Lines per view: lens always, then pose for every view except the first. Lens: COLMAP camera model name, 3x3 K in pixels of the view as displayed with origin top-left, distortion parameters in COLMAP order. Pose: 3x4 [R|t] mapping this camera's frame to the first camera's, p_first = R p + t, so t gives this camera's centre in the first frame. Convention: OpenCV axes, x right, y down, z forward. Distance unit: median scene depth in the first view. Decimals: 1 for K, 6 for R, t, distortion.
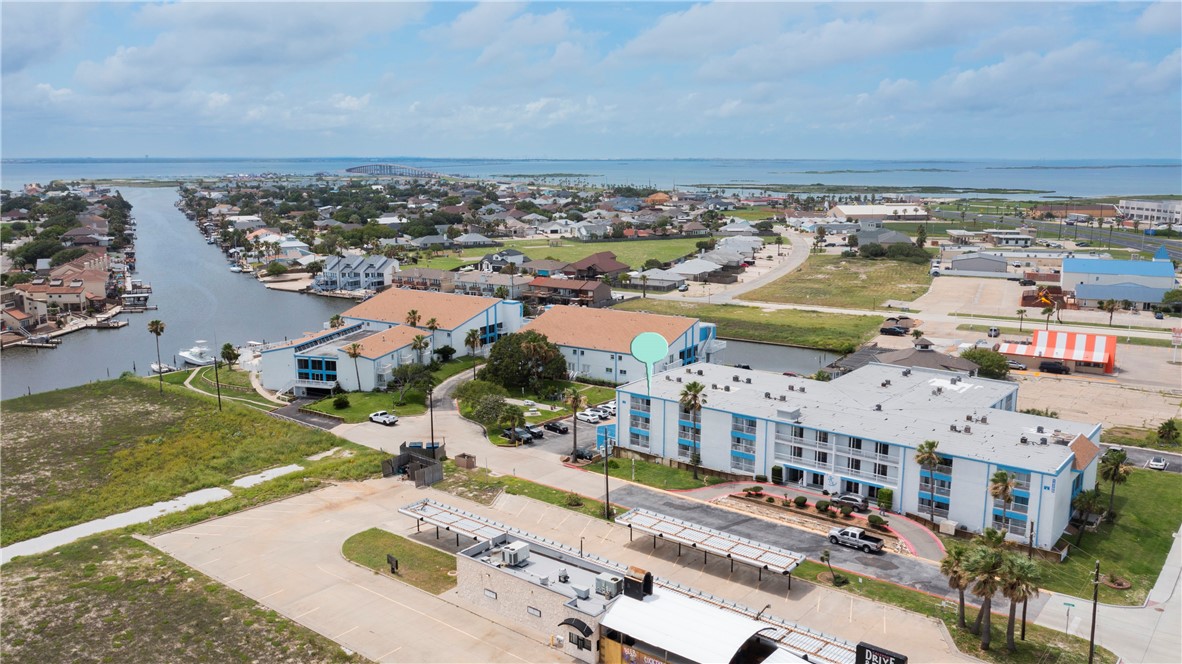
lens RADIAL K [[926.7, 0, 593.9], [0, 926.7, 323.0], [0, 0, 1]] dist [-0.022518, 0.002876]
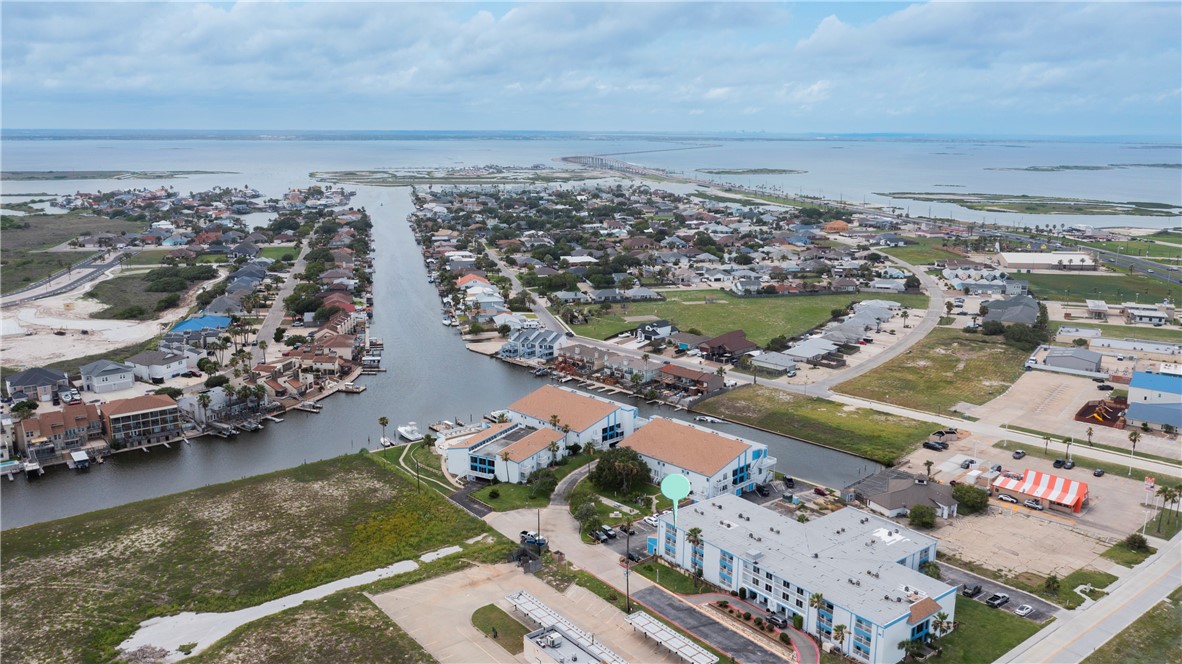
lens RADIAL K [[926.7, 0, 595.7], [0, 926.7, 302.2], [0, 0, 1]] dist [-0.022518, 0.002876]
pose [[0.973948, 0.047639, -0.221713, 0.203626], [-0.046177, 0.998864, 0.011775, -0.245944], [0.222022, -0.001230, 0.975041, -0.427680]]
